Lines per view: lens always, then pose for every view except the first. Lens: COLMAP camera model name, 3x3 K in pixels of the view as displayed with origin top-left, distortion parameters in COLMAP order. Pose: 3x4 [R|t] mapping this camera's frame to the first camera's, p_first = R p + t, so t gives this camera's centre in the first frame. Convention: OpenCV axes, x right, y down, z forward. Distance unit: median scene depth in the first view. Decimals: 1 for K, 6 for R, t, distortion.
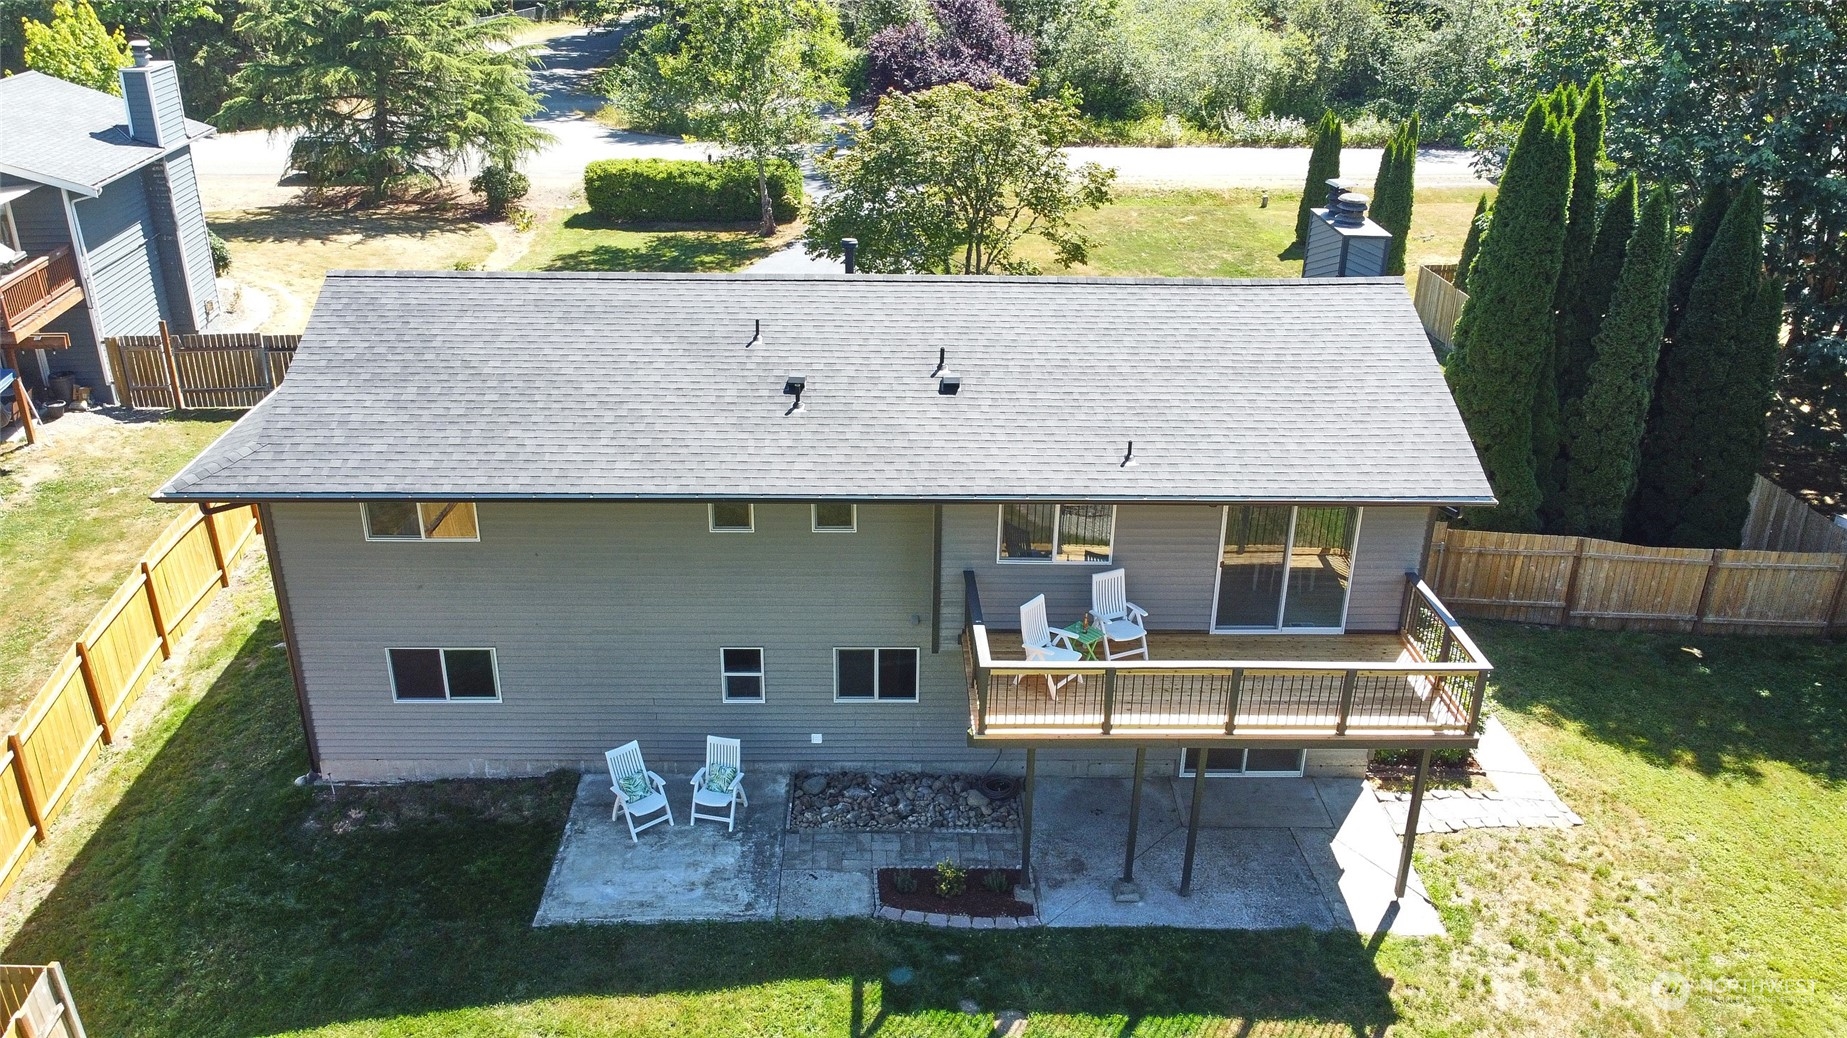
lens RADIAL K [[1452.0, 0, 922.7], [0, 1452.0, 521.5], [0, 0, 1]] dist [0.001354, -0.010430]
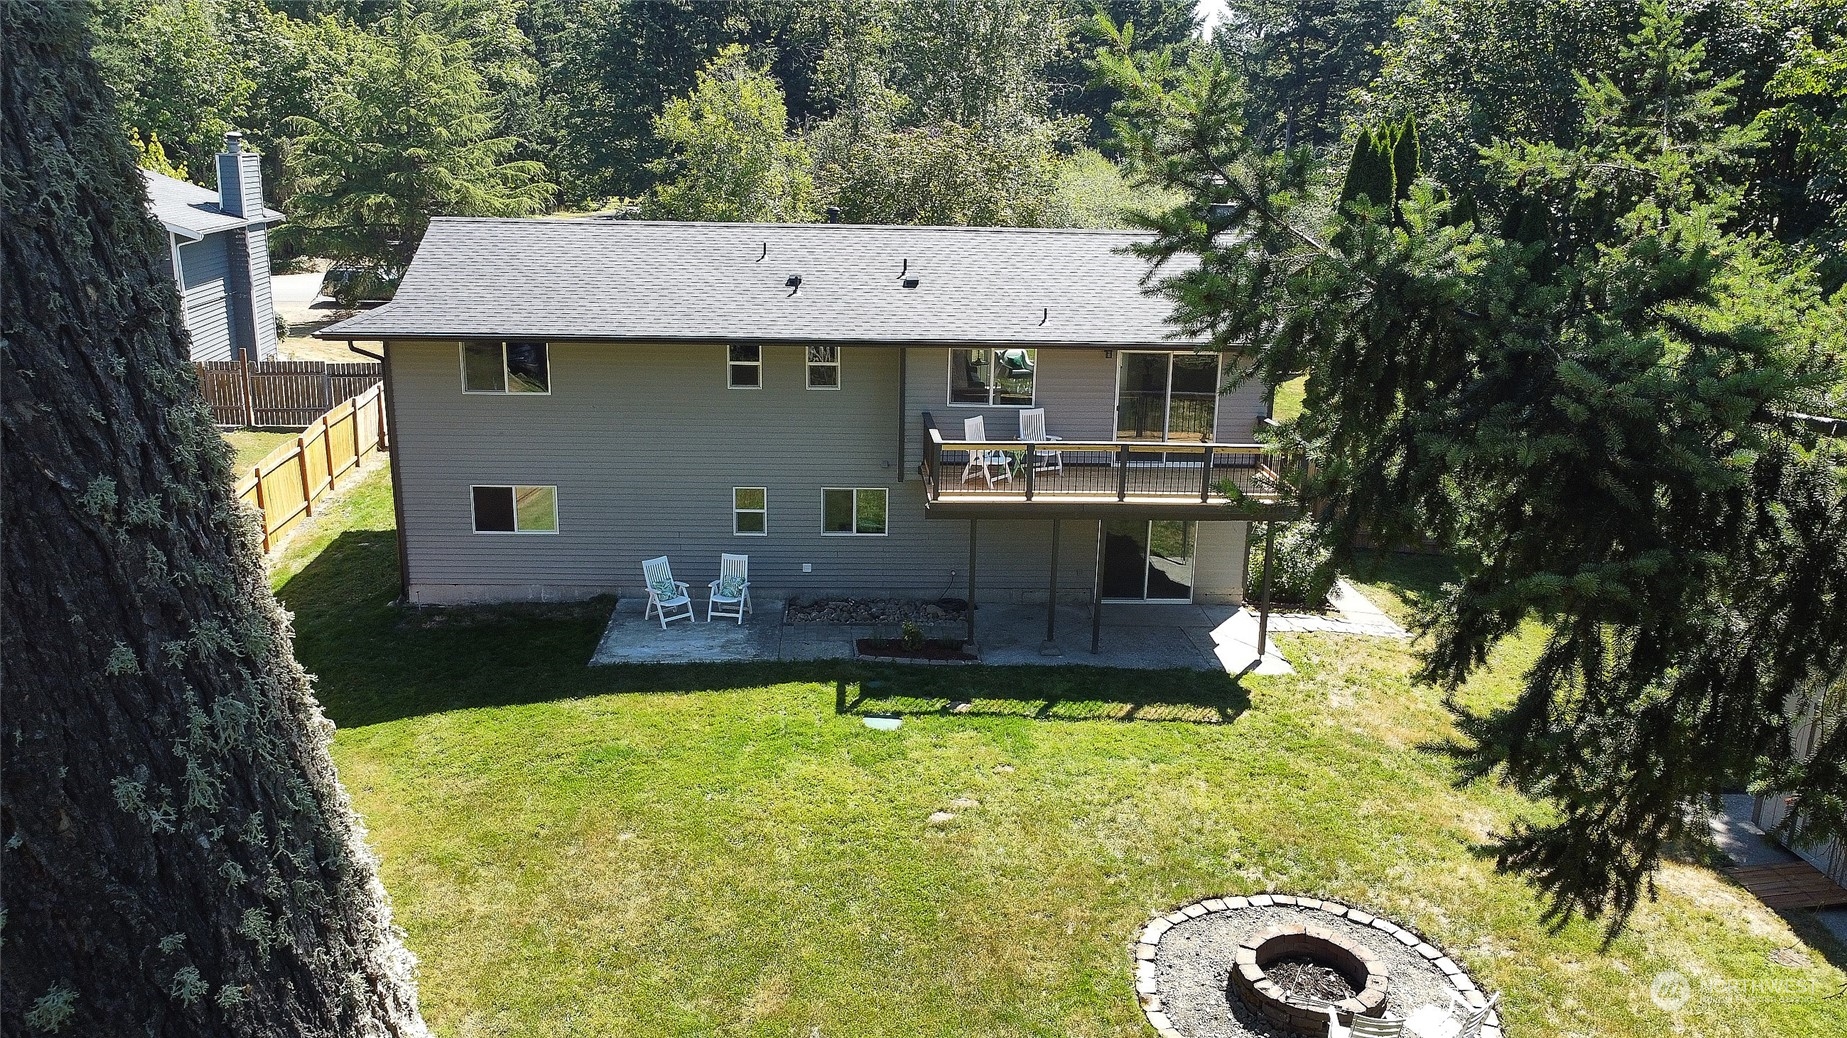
lens RADIAL K [[1452.0, 0, 922.0], [0, 1452.0, 513.5], [0, 0, 1]] dist [0.001354, -0.010430]
pose [[0.999677, -0.000260, 0.025423, -0.005123], [0.004313, 0.987187, -0.159508, 0.321449], [-0.025056, 0.159566, 0.986869, -0.270885]]
